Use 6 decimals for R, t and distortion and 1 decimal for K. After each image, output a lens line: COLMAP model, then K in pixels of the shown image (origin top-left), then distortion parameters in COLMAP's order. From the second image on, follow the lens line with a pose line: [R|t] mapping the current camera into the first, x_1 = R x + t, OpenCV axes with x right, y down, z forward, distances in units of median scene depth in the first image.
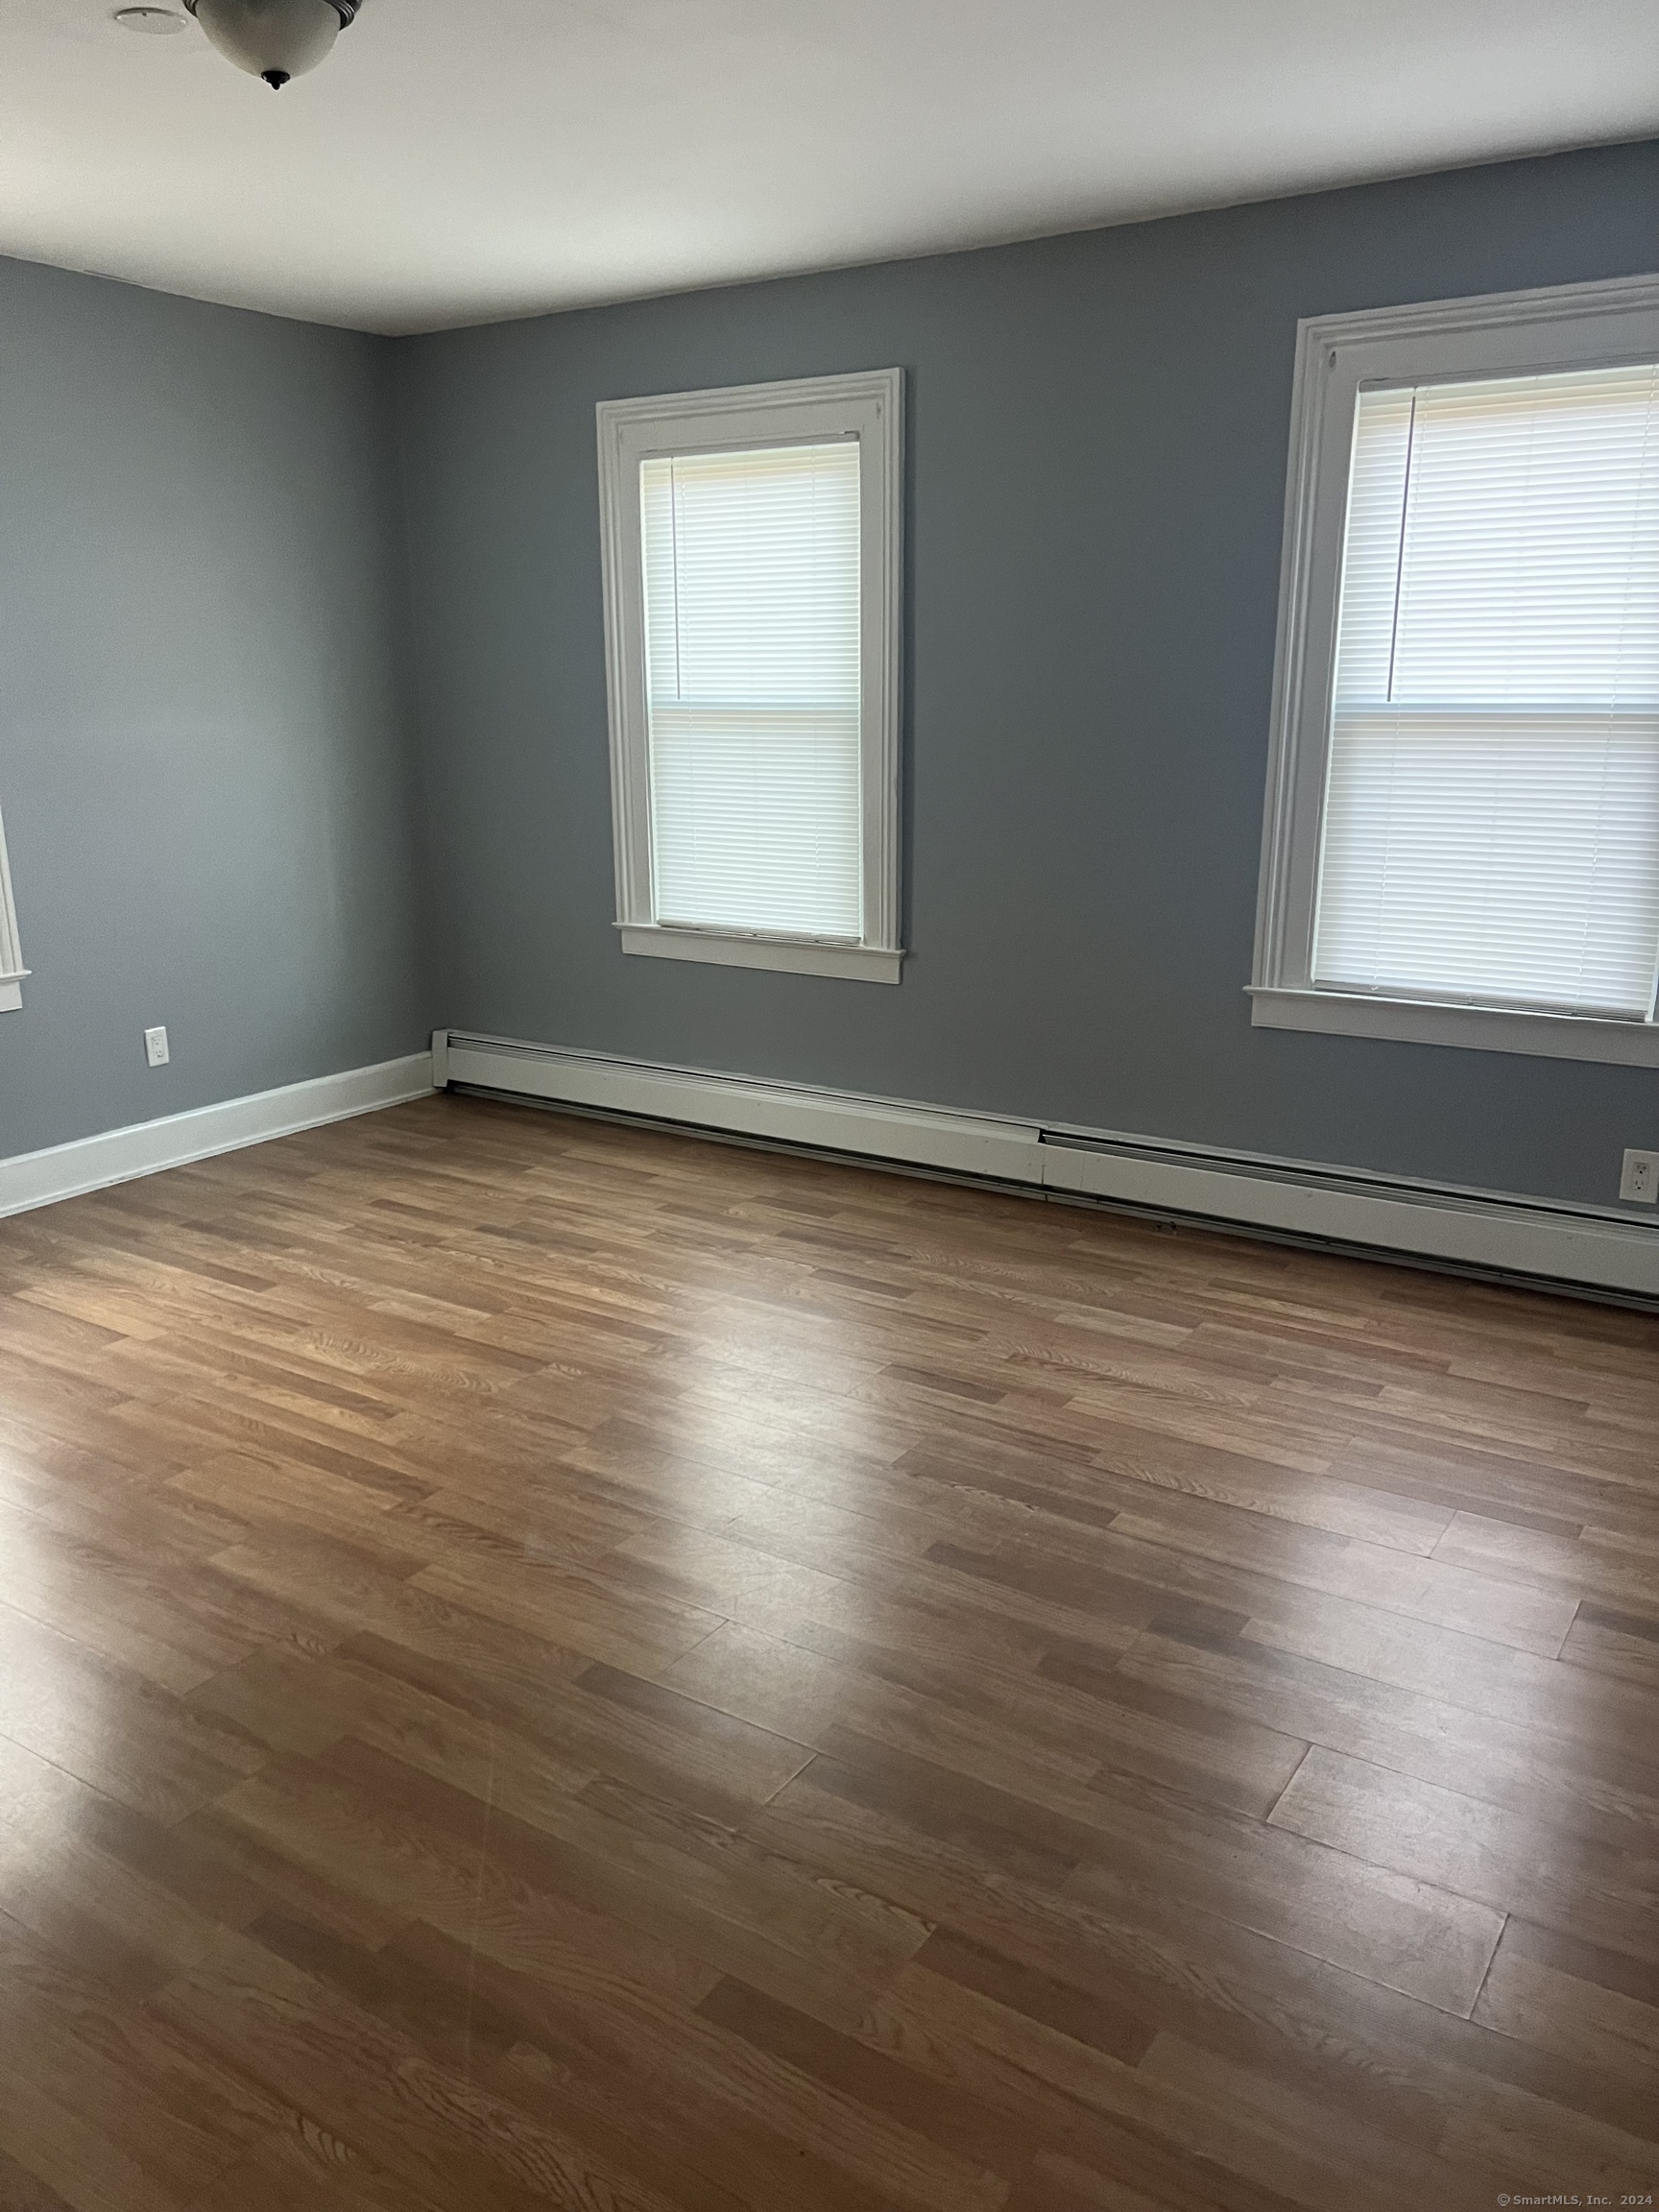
lens RADIAL K [[1670.4, 0, 829.5], [0, 1670.4, 1106.0], [0, 0, 1]] dist [0.070046, -0.006435]
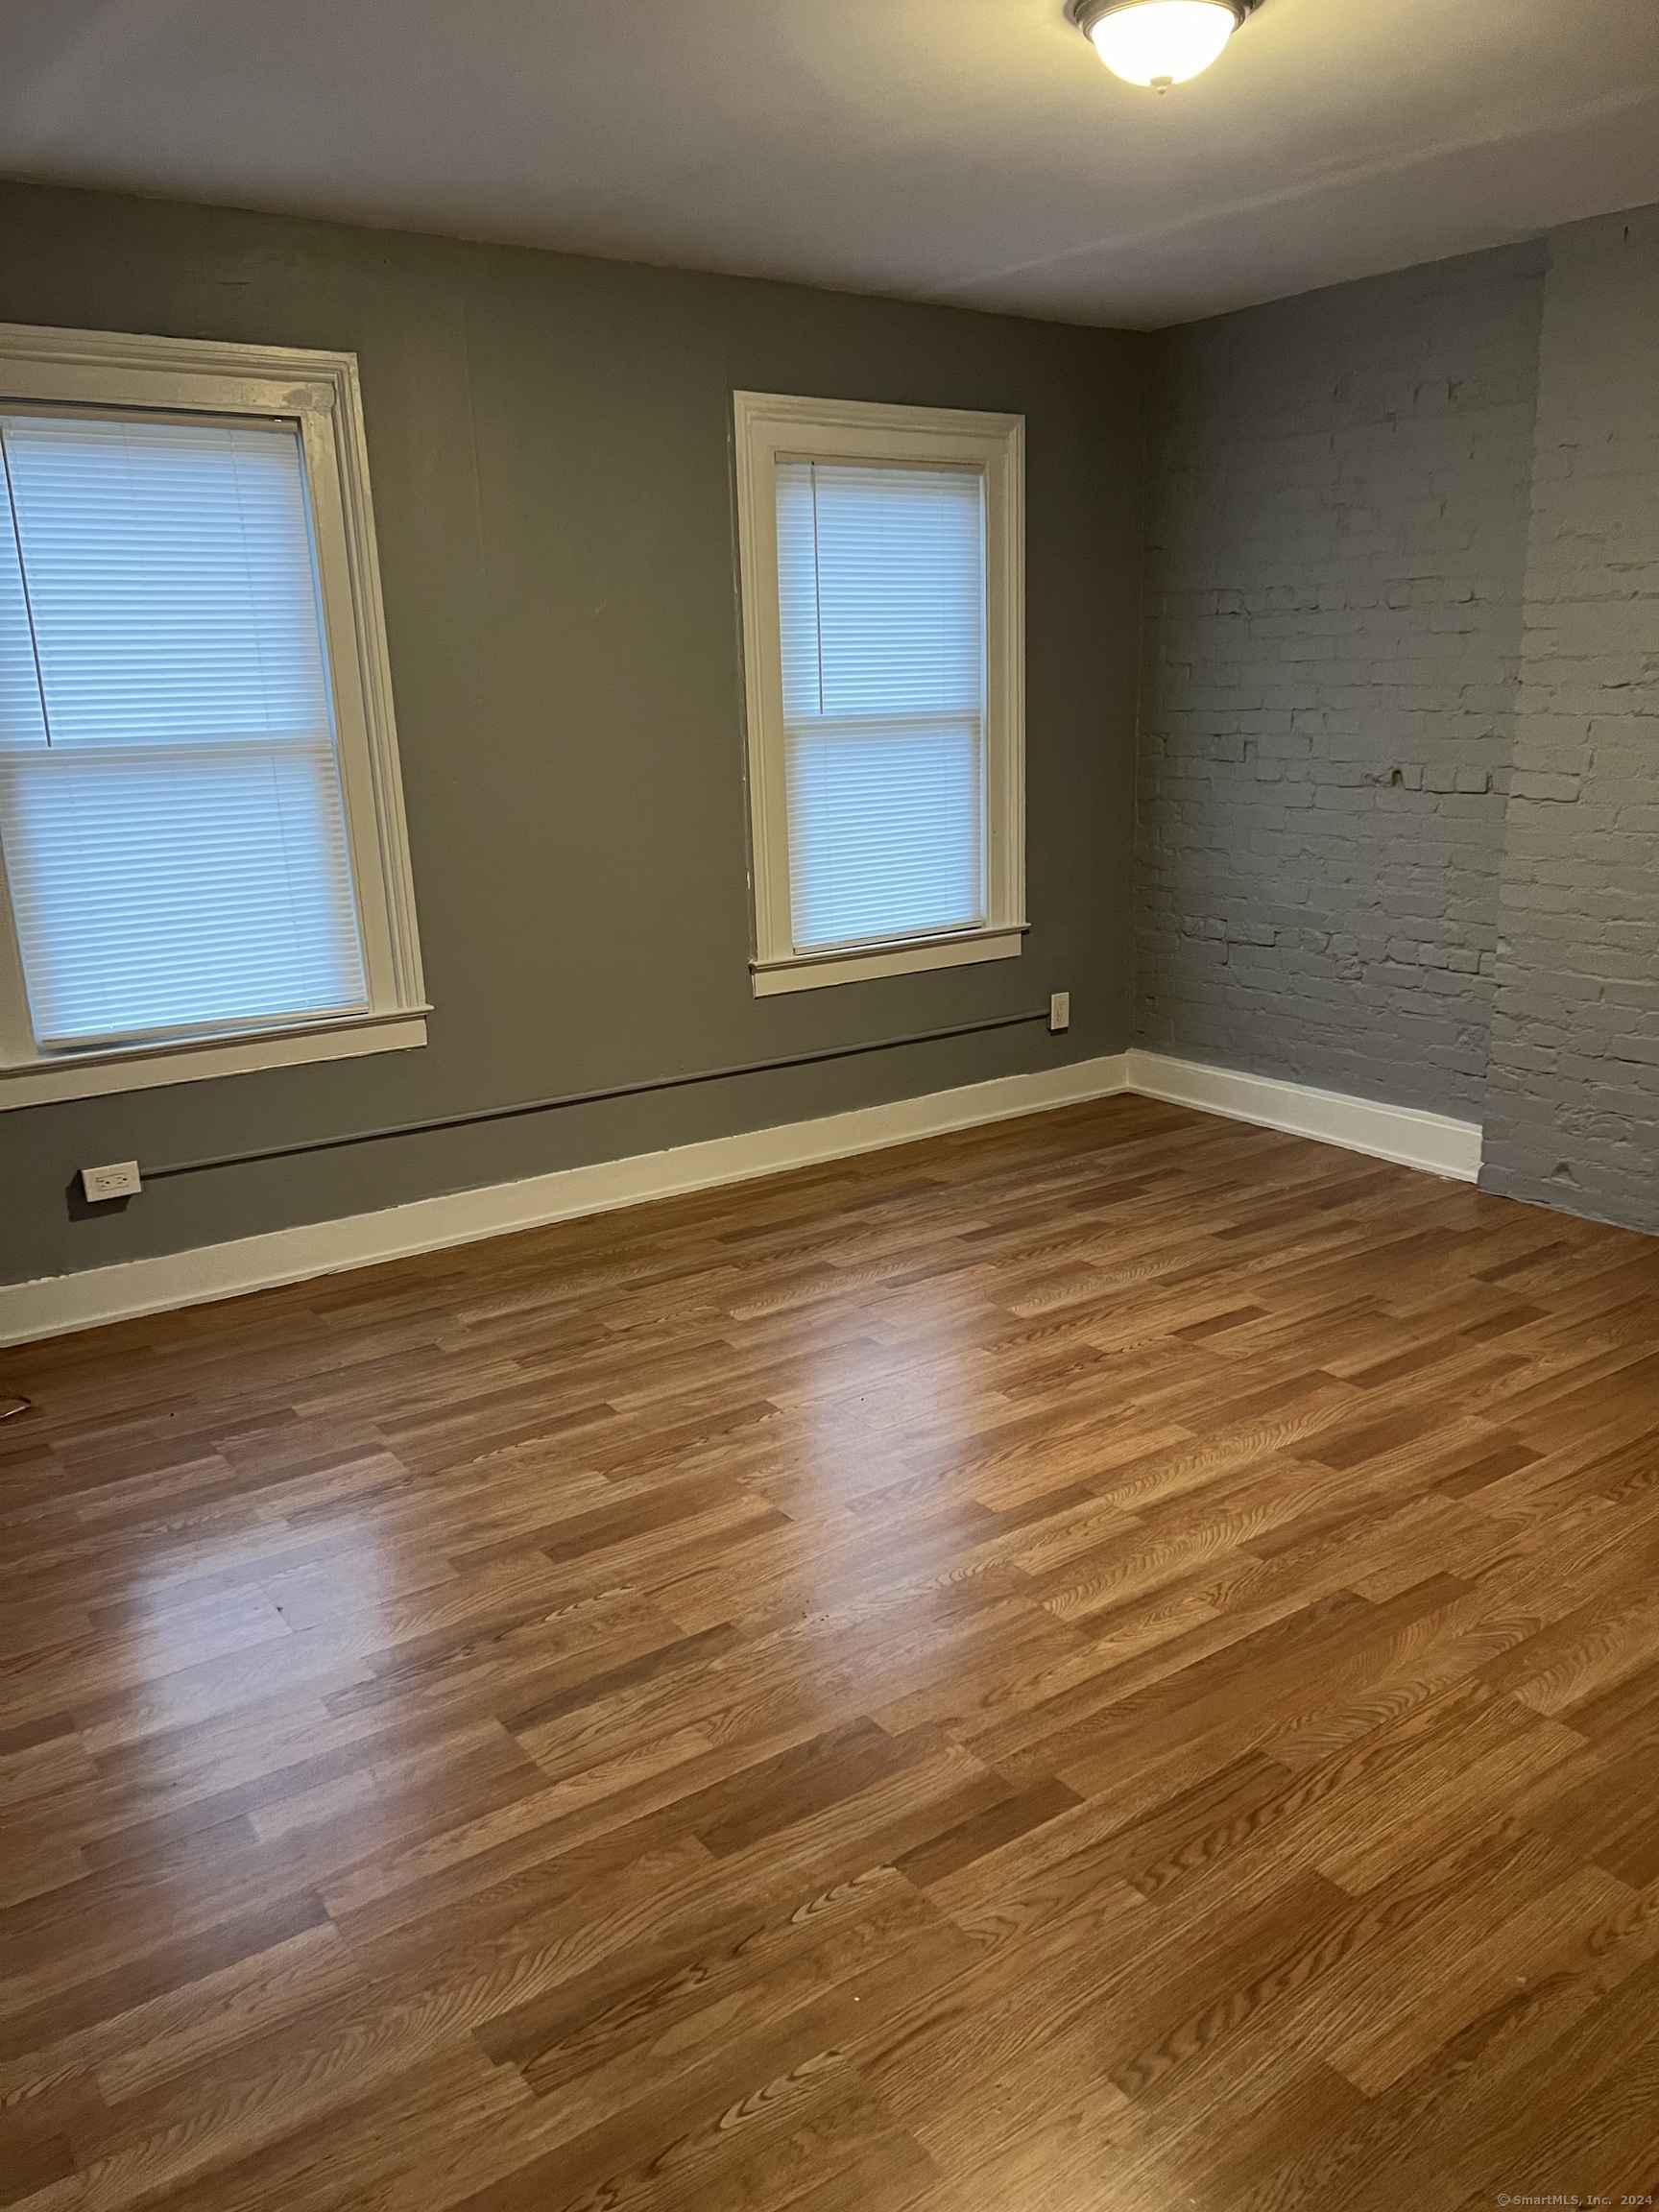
lens RADIAL K [[1670.4, 0, 829.5], [0, 1670.4, 1106.0], [0, 0, 1]] dist [0.070046, -0.006435]
pose [[0.368934, -0.238966, 0.898211, -0.865476], [0.266378, 0.953031, 0.144138, -0.143349], [-0.890467, 0.186086, 0.415260, 0.548775]]
